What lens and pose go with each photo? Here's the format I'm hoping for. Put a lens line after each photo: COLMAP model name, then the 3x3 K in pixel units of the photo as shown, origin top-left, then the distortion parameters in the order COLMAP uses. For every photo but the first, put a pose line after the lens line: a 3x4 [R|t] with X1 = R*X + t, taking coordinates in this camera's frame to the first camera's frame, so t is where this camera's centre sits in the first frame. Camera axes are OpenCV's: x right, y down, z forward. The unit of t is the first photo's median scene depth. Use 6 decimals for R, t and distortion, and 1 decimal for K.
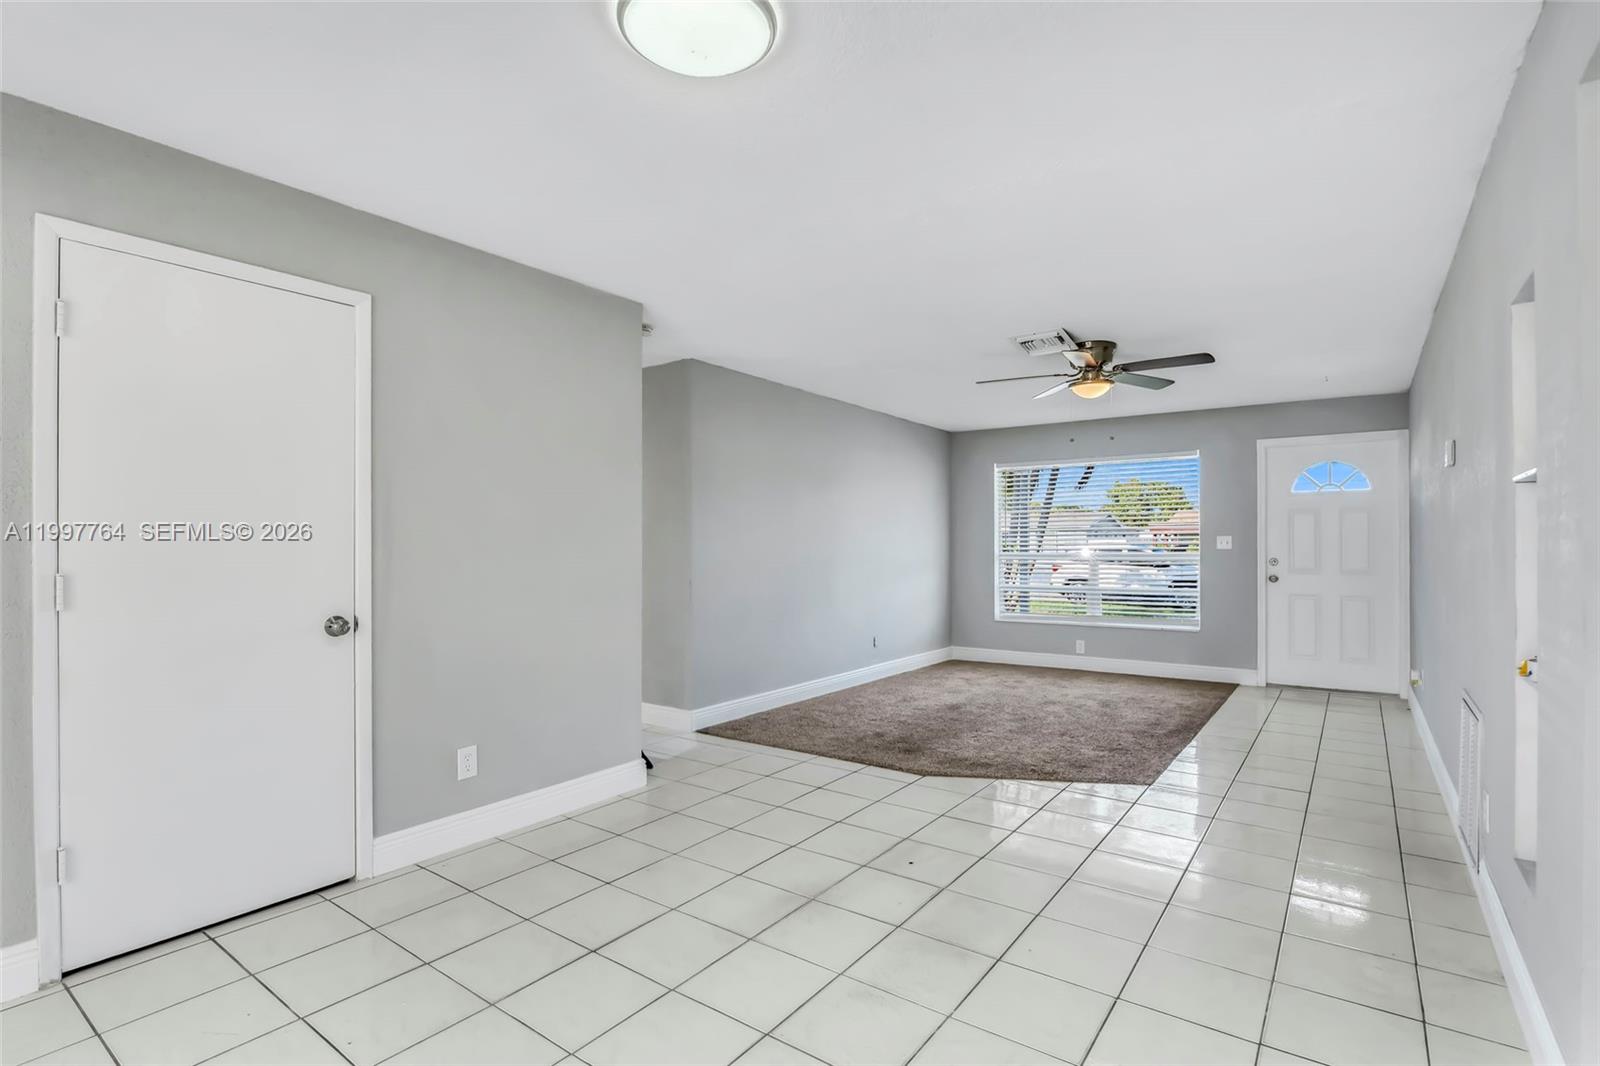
lens RADIAL K [[766.3, 0, 794.1], [0, 766.3, 542.8], [0, 0, 1]] dist [-0.004158, -0.000423]
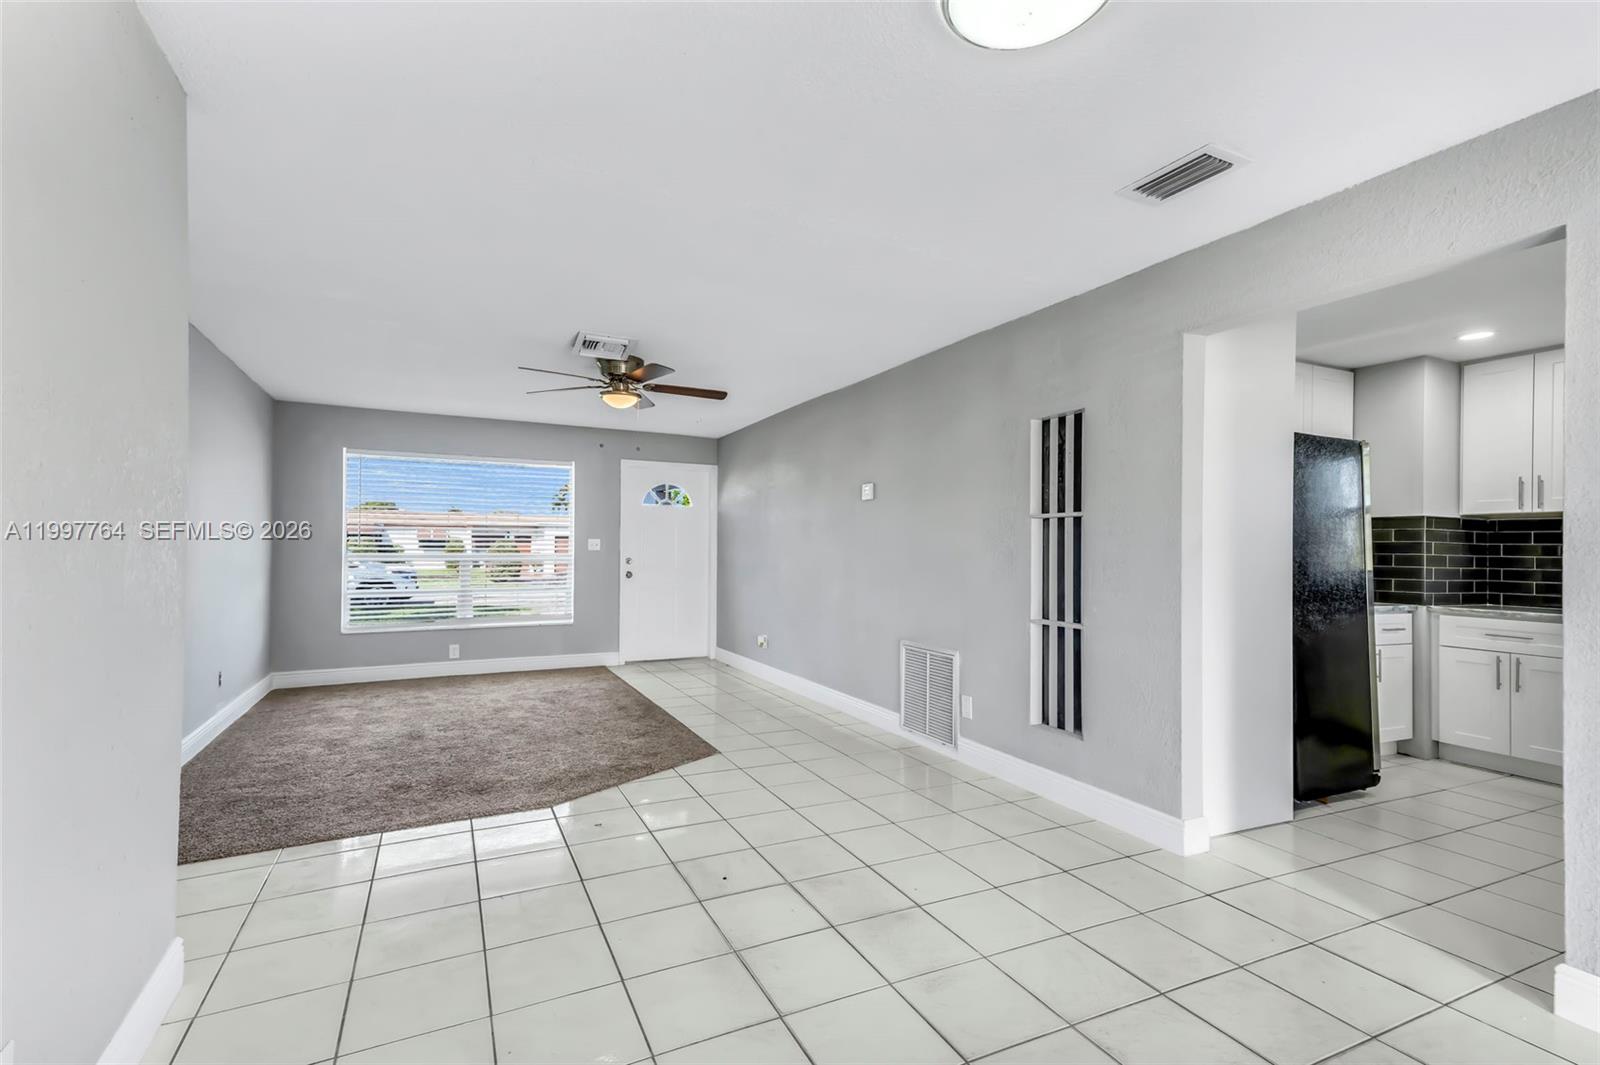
lens RADIAL K [[727.6, 0, 796.1], [0, 727.6, 533.2], [0, 0, 1]] dist [0.017869, -0.000659]
pose [[0.462870, 0.026081, 0.886043, -0.282688], [-0.012699, 0.999660, -0.022791, 0.003656], [-0.886335, -0.000703, 0.463043, 0.227227]]
